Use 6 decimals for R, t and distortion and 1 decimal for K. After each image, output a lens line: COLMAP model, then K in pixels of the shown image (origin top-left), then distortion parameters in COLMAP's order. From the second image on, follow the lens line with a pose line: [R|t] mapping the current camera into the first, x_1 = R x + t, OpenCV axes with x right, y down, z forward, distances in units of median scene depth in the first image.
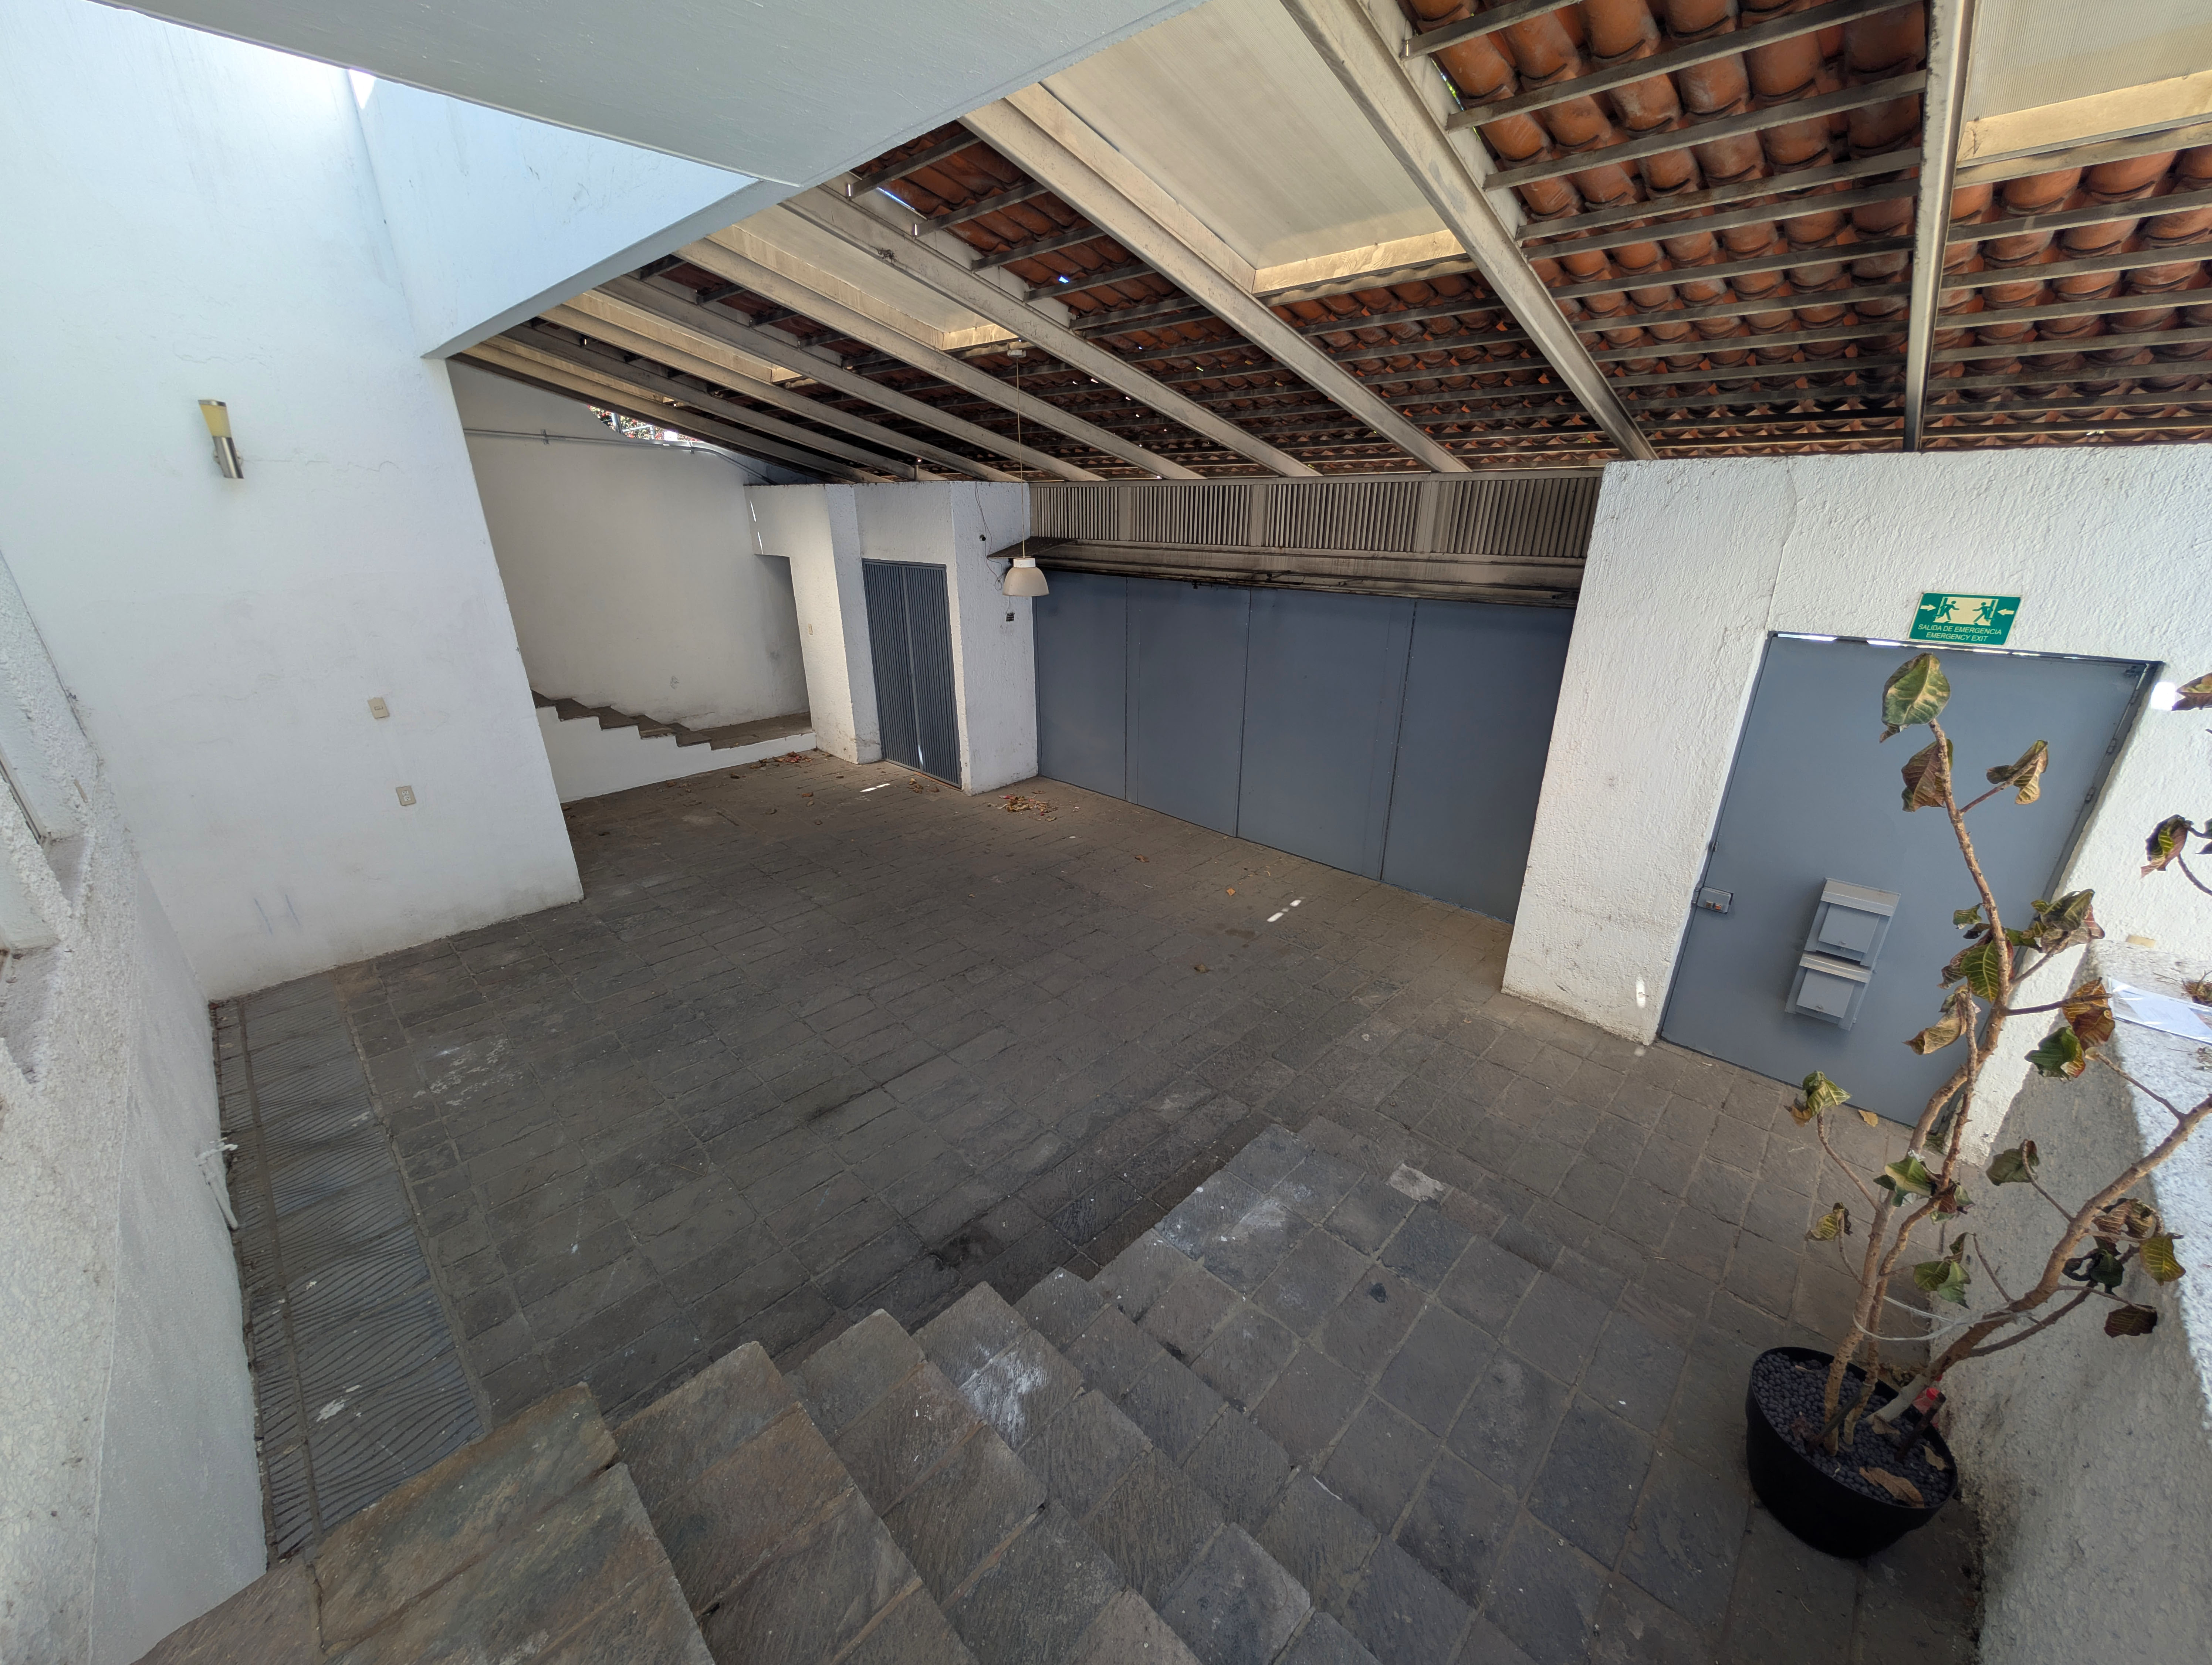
lens RADIAL K [[837.3, 0, 1111.3], [0, 837.3, 835.6], [0, 0, 1]] dist [-0.002306, 0.000043]
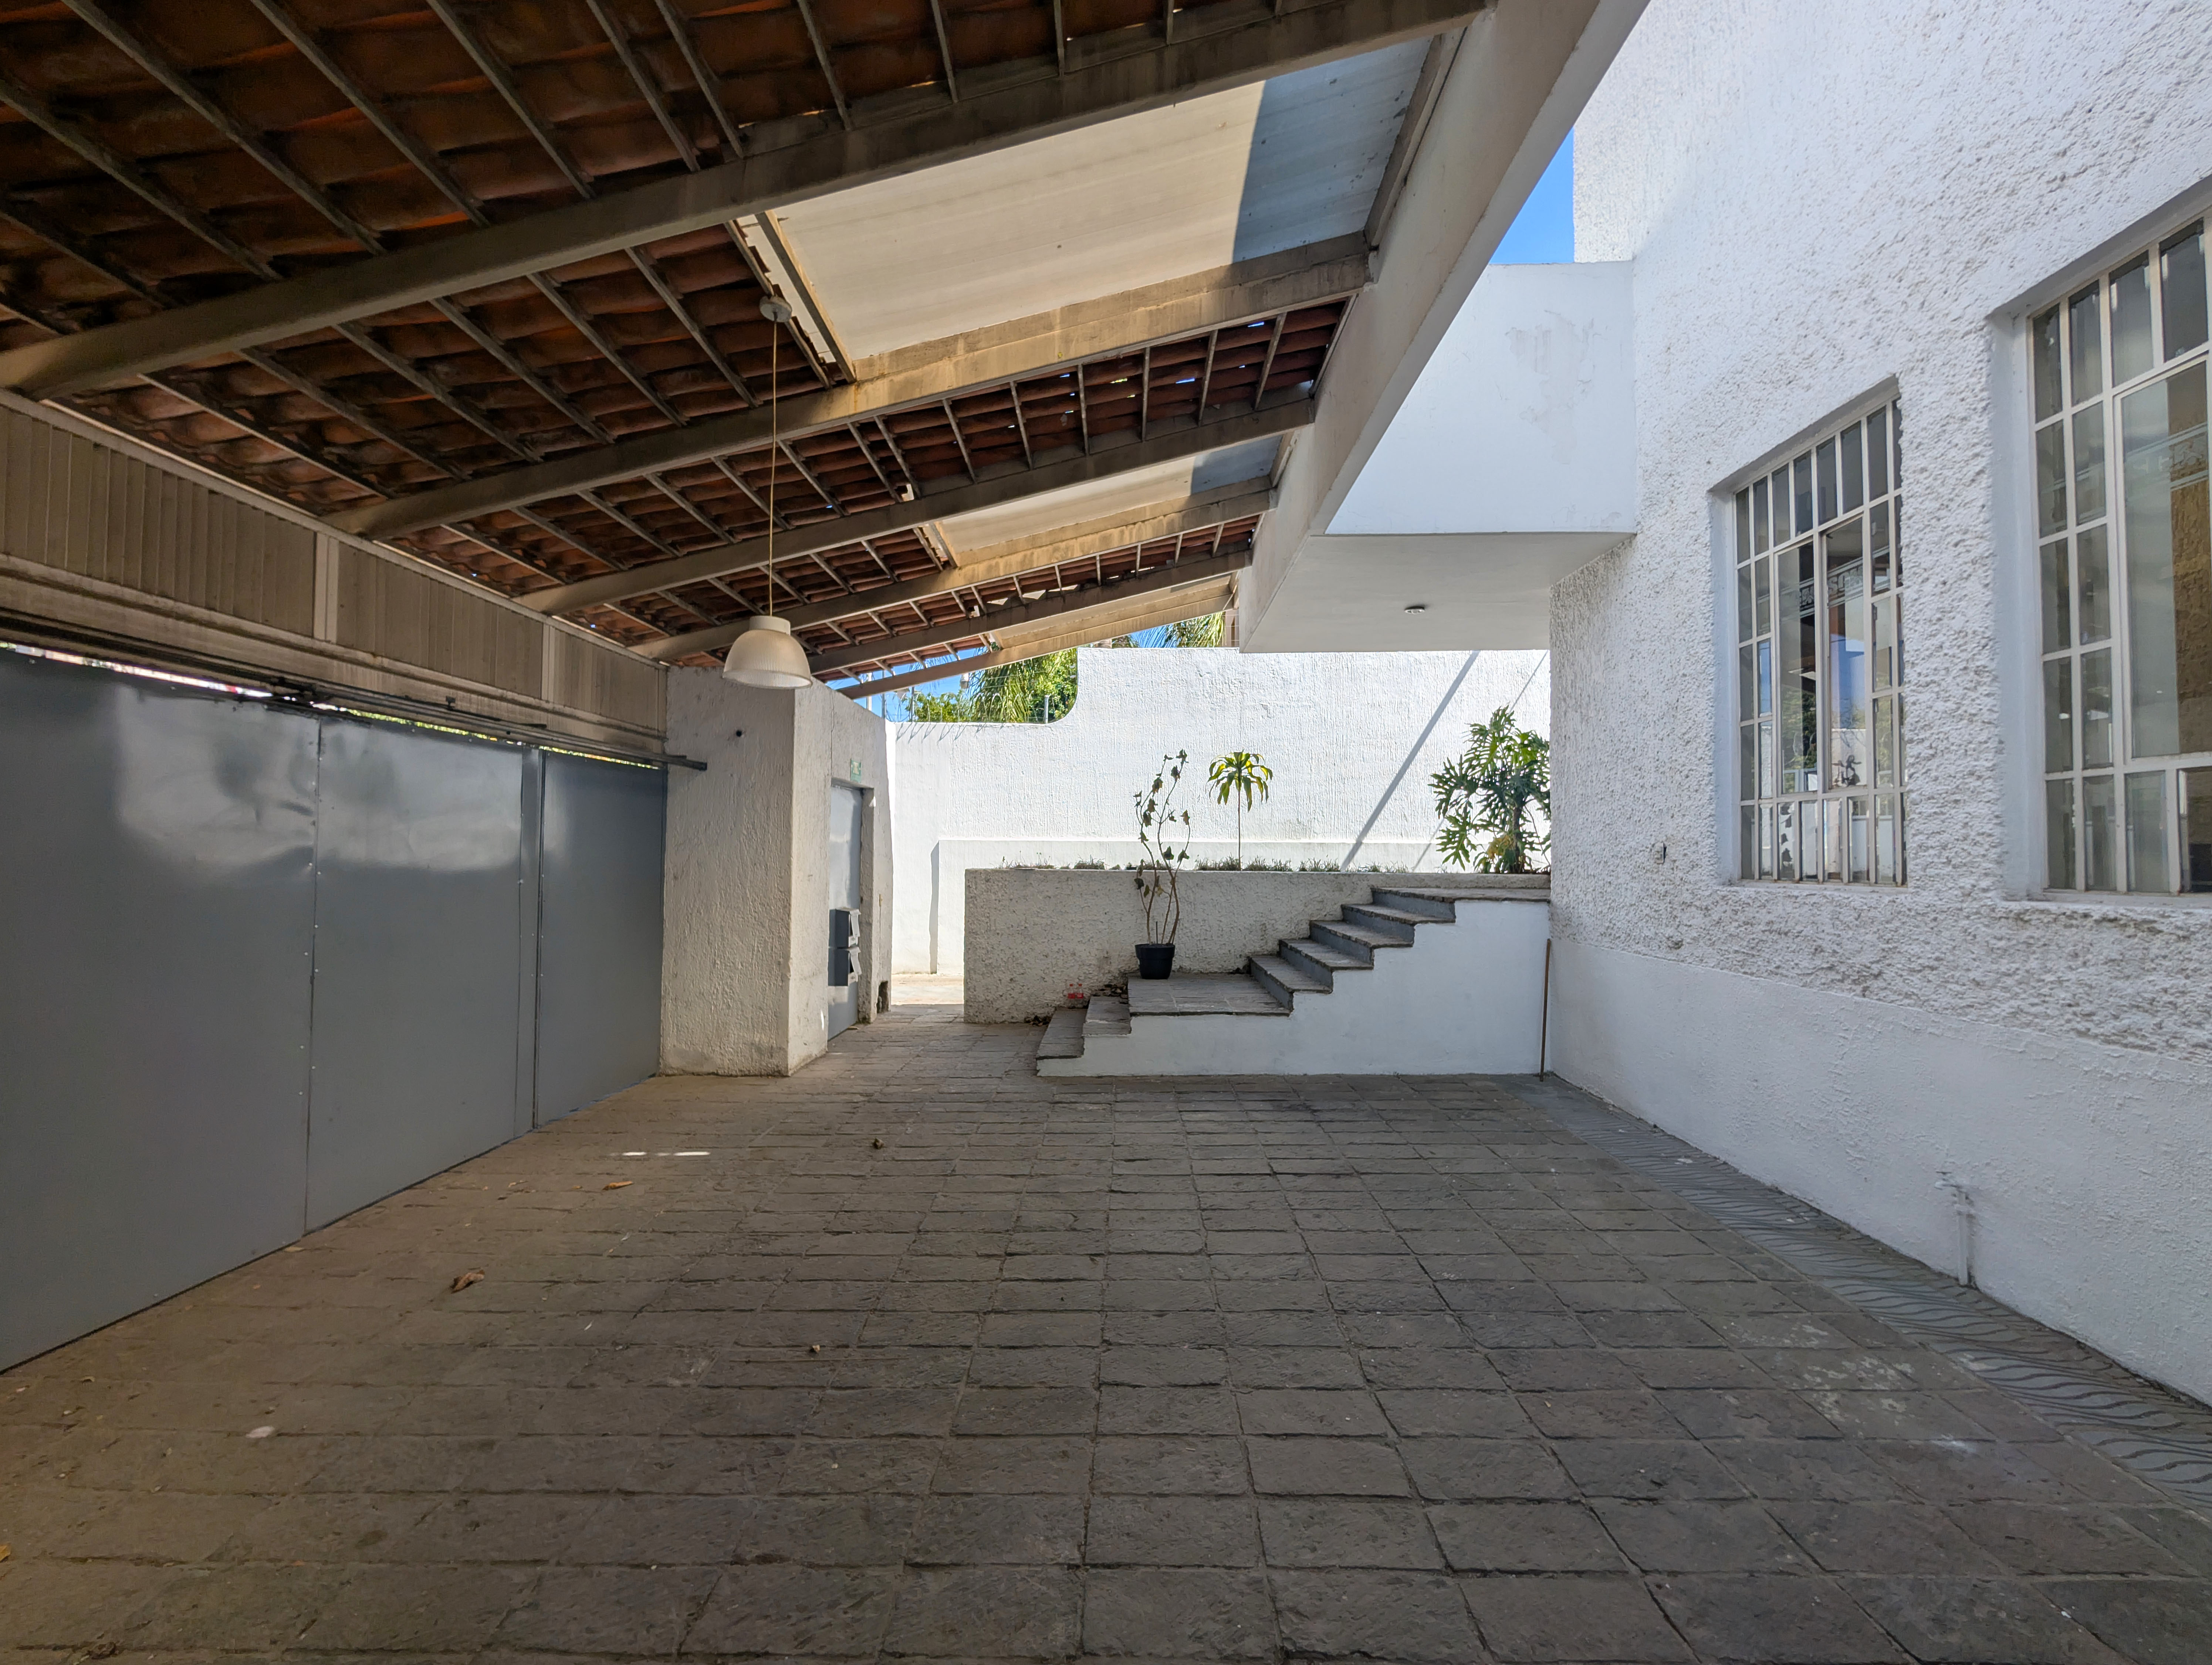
lens RADIAL K [[837.3, 0, 1111.3], [0, 837.3, 835.6], [0, 0, 1]] dist [-0.002306, 0.000043]
pose [[-0.675158, 0.017194, 0.737473, -0.729736], [0.264525, 0.938883, 0.220283, -0.276435], [-0.688614, 0.343806, -0.638442, 1.348266]]
